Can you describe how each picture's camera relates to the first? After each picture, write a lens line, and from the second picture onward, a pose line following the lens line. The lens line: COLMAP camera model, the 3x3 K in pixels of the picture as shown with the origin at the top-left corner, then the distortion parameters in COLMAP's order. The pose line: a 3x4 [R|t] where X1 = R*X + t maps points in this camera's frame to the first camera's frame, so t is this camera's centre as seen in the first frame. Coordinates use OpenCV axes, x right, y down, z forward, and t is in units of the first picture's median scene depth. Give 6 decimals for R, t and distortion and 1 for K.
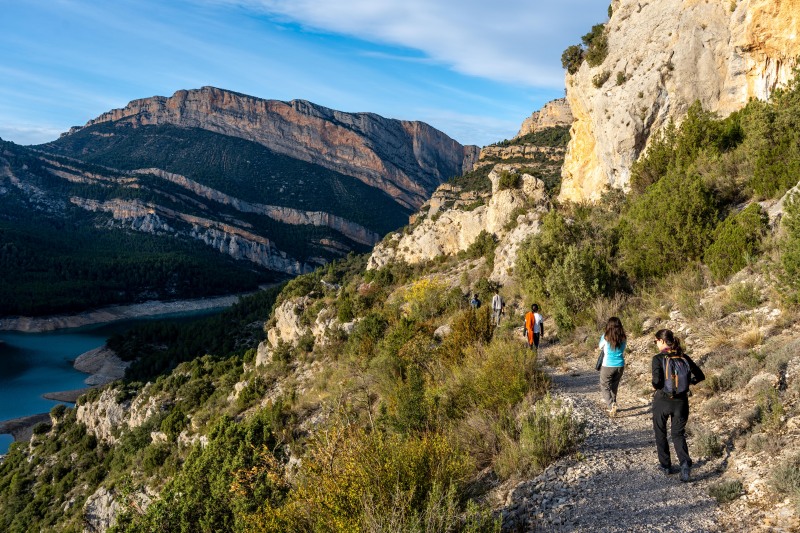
lens RADIAL K [[626.0, 0, 398.7], [0, 626.0, 265.1], [0, 0, 1]] dist [-0.003608, -0.003927]
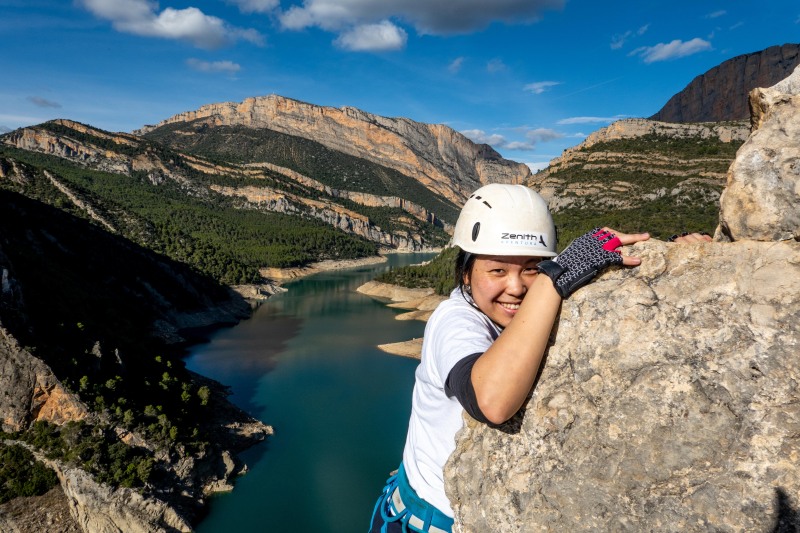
lens RADIAL K [[540.5, 0, 396.4], [0, 540.5, 264.1], [0, 0, 1]] dist [0.003750, 0.000099]
pose [[0.998515, -0.006067, 0.054139, -0.189900], [0.003990, 0.999255, 0.038395, 0.012547], [-0.054332, -0.038122, 0.997795, -0.138487]]
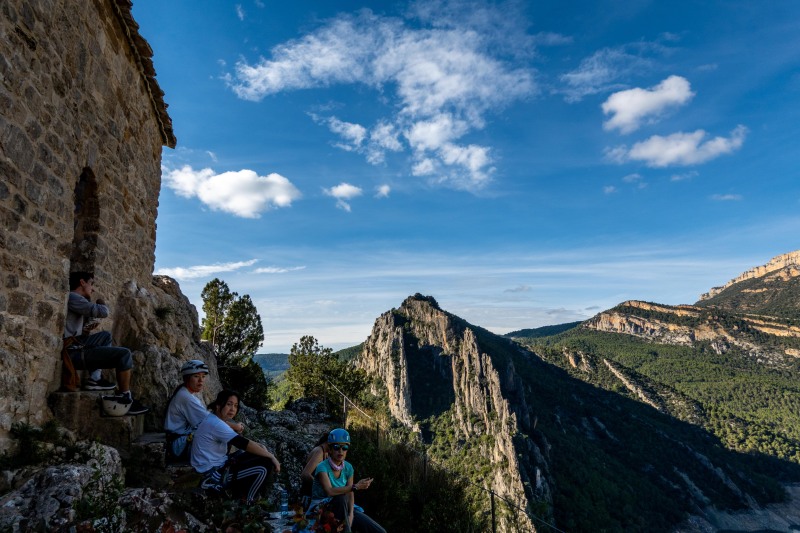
lens RADIAL K [[540.5, 0, 398.6], [0, 540.5, 266.8], [0, 0, 1]] dist [0.003750, 0.000099]
pose [[0.600569, -0.191802, -0.776227, -0.139939], [-0.007148, 0.969476, -0.245083, -0.006686], [0.799541, 0.152737, 0.580867, -0.163253]]
